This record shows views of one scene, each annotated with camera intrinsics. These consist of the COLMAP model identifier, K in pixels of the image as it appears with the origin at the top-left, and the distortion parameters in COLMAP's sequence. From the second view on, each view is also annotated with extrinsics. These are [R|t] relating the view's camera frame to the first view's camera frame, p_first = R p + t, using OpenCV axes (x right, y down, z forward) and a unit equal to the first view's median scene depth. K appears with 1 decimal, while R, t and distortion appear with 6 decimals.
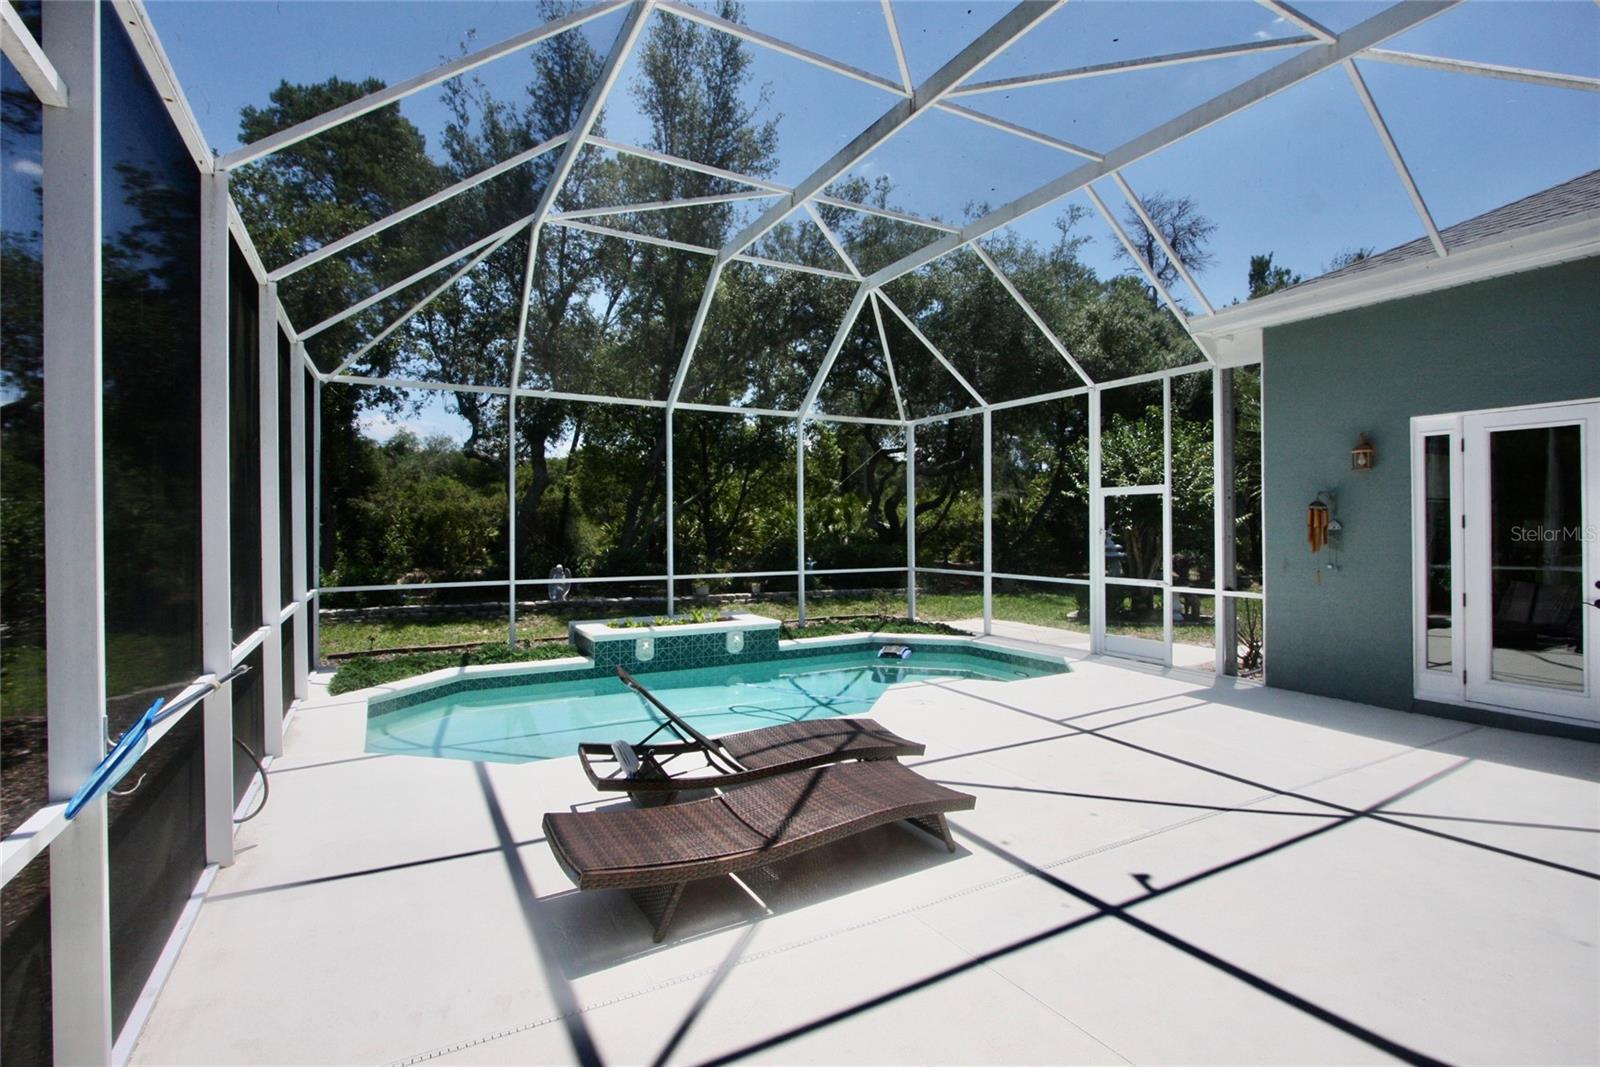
lens RADIAL K [[739.5, 0, 800.0], [0, 739.5, 533.5], [0, 0, 1]] dist [-0.016957, 0.000334]
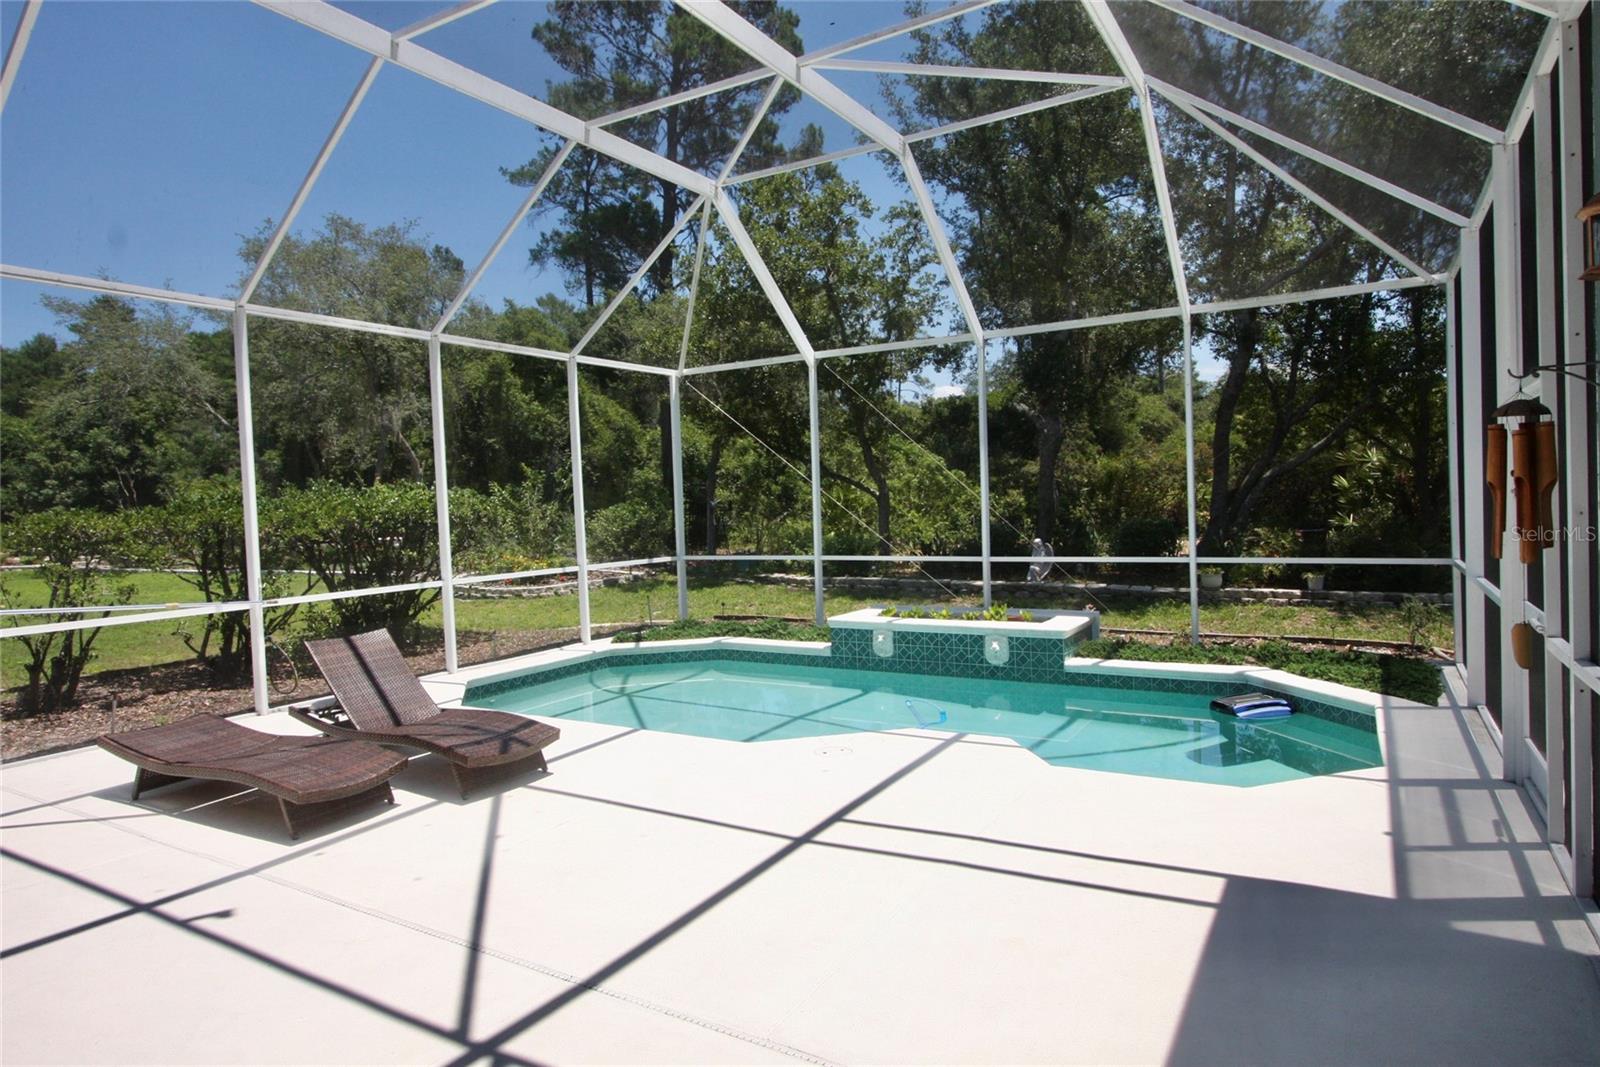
lens RADIAL K [[932.9, 0, 800.0], [0, 932.9, 533.5], [0, 0, 1]] dist [-0.001495, 0.000240]
pose [[0.495149, 0.014674, -0.868684, 0.658341], [0.024700, 0.999215, 0.030958, -0.002992], [0.868457, -0.036785, 0.494398, 0.394034]]
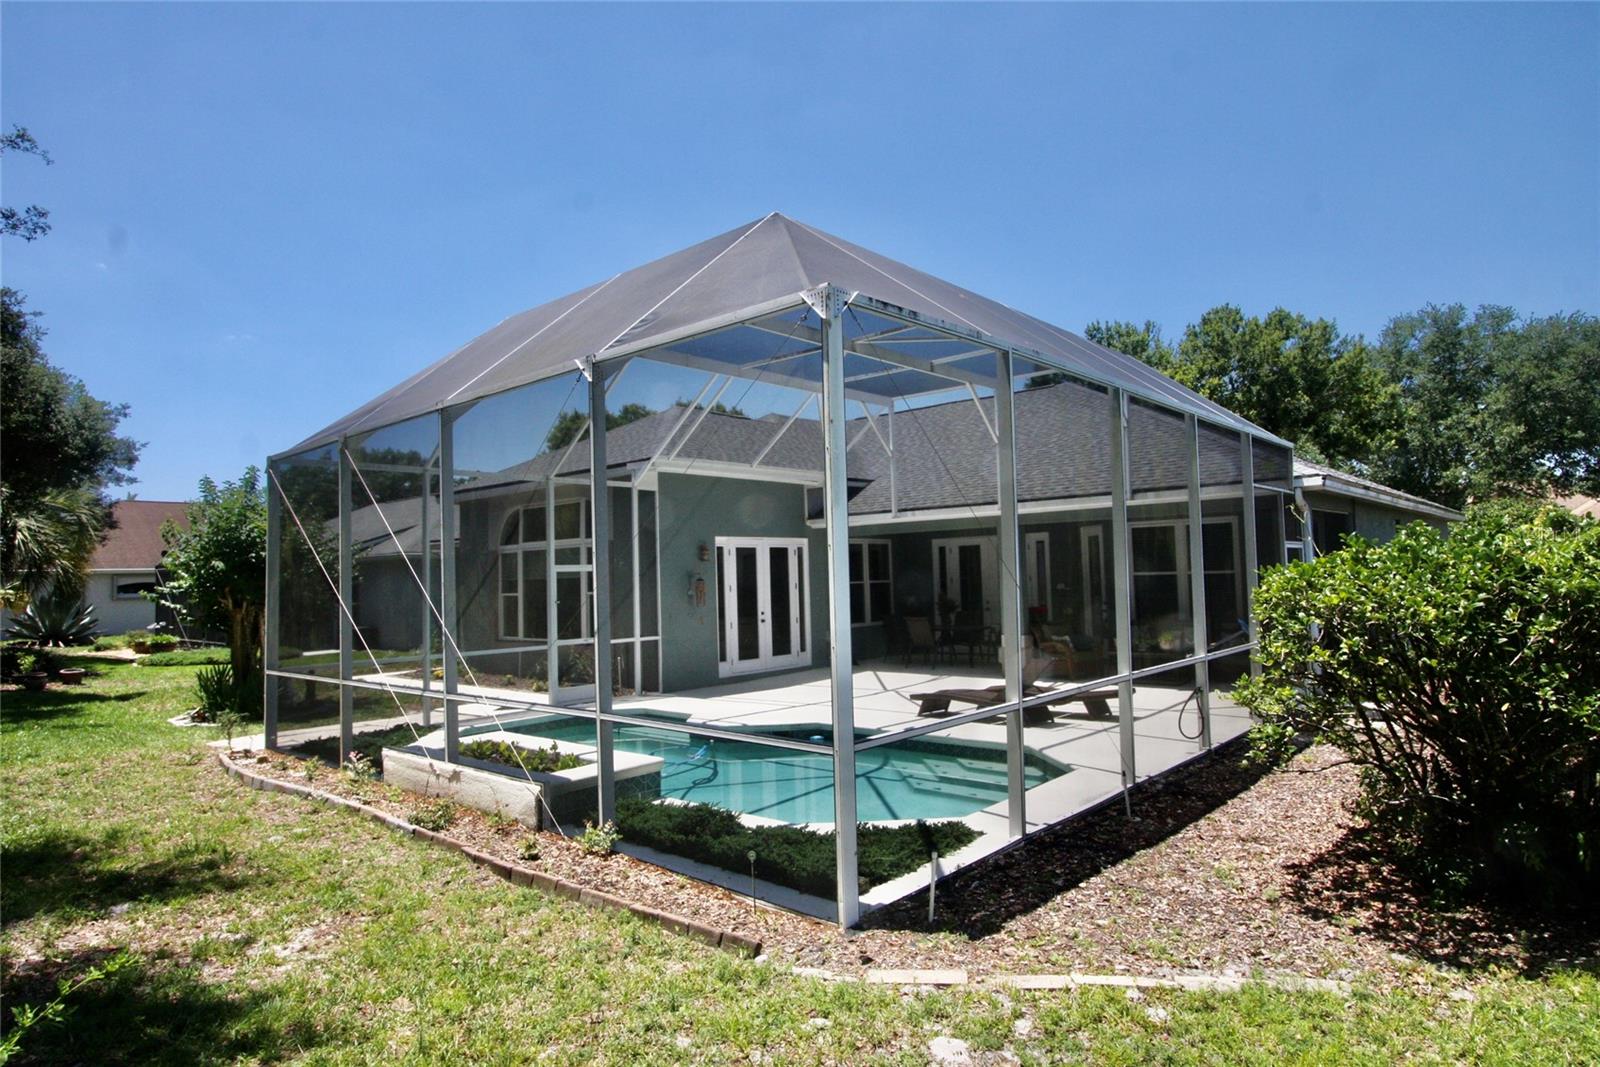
lens RADIAL K [[932.9, 0, 800.0], [0, 932.9, 533.5], [0, 0, 1]] dist [-0.001495, 0.000240]
pose [[-0.337517, 0.055100, 0.939706, -1.099622], [0.045567, 0.998071, -0.042156, -0.033798], [-0.940216, 0.028591, -0.339376, 1.117744]]
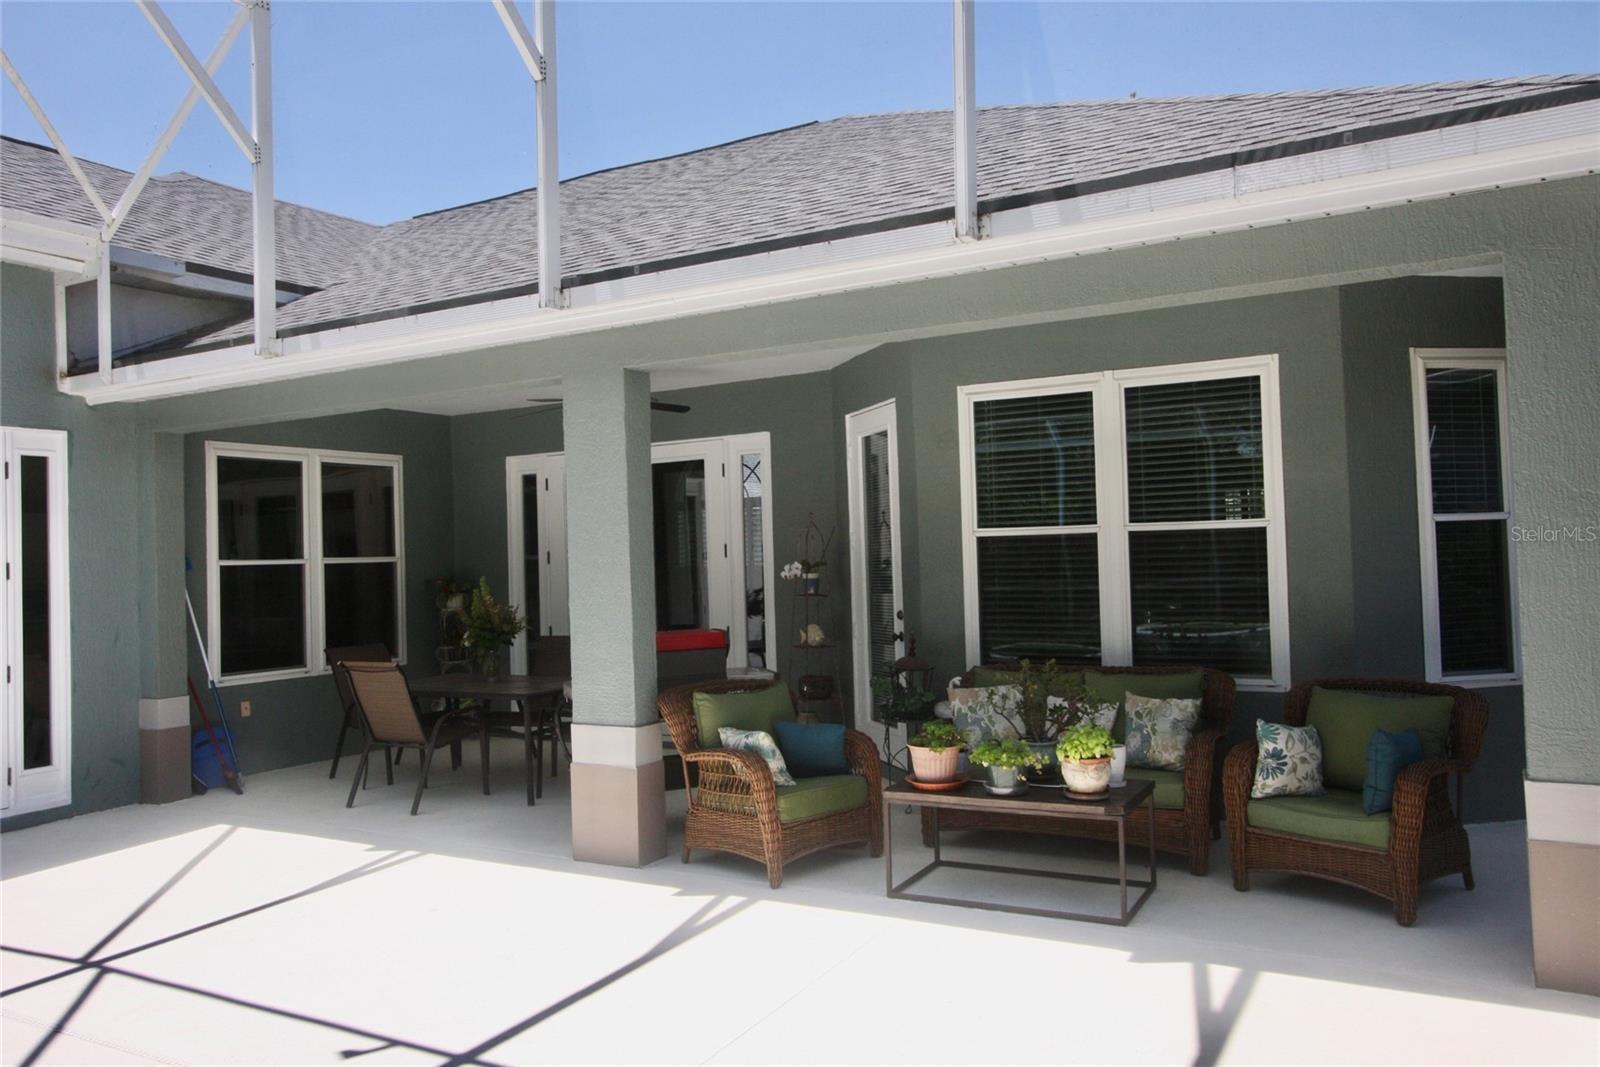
lens RADIAL K [[1191.0, 0, 800.0], [0, 1191.0, 533.5], [0, 0, 1]] dist [-0.008858, -0.004724]
pose [[-0.510827, 0.034303, 0.858999, -0.277187], [0.045695, 0.998875, -0.012715, 0.000906], [-0.858468, 0.032757, -0.511819, 0.441619]]
